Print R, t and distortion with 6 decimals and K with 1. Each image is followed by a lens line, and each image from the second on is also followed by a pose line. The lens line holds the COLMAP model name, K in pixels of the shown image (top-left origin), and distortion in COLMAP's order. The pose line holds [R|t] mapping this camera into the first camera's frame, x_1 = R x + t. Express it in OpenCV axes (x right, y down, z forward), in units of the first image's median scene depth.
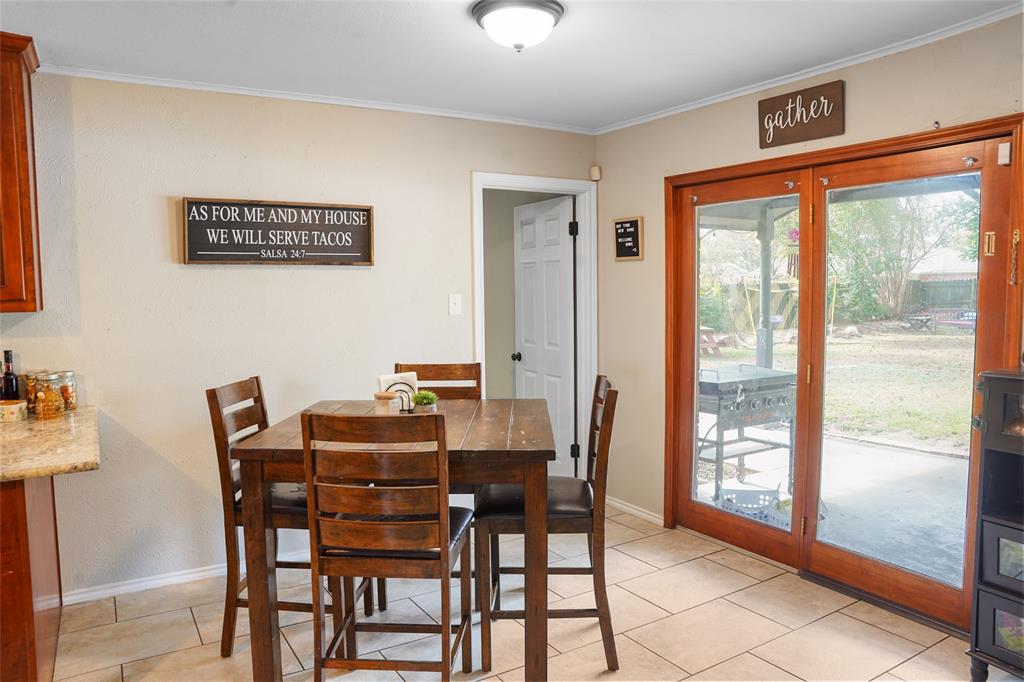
lens RADIAL K [[729.3, 0, 512.0], [0, 729.3, 341.0], [0, 0, 1]] dist [-0.177568, 0.157500]
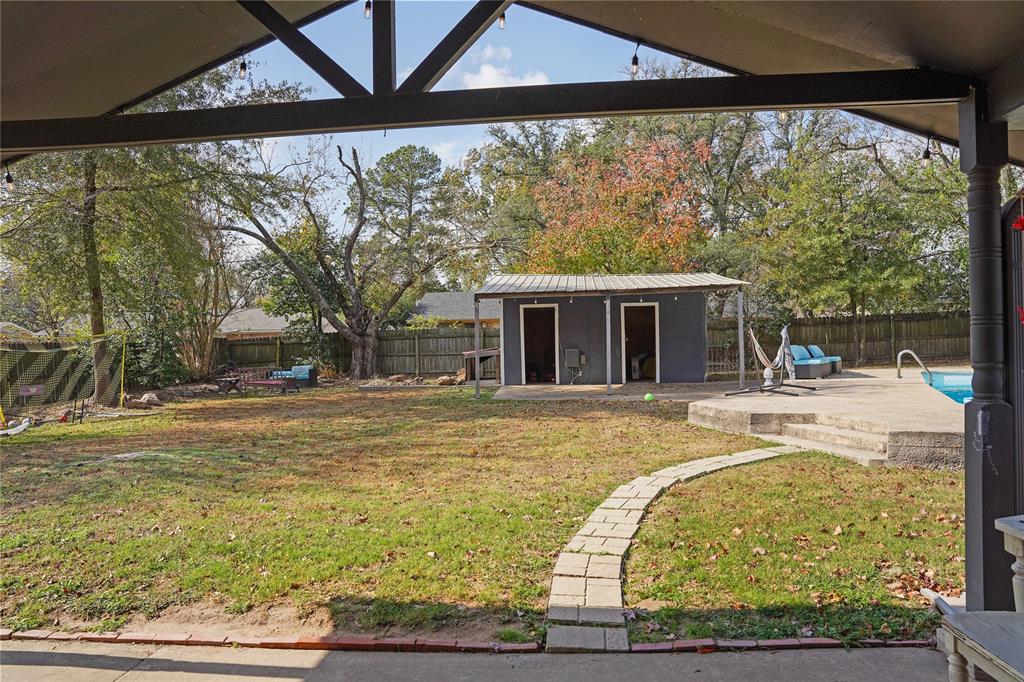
lens RADIAL K [[729.3, 0, 512.0], [0, 729.3, 341.0], [0, 0, 1]] dist [-0.177568, 0.157500]
pose [[0.616241, -0.001724, 0.787556, 0.092093], [0.072100, 0.995922, -0.054236, -0.006109], [-0.784251, 0.090205, 0.613852, 0.154115]]
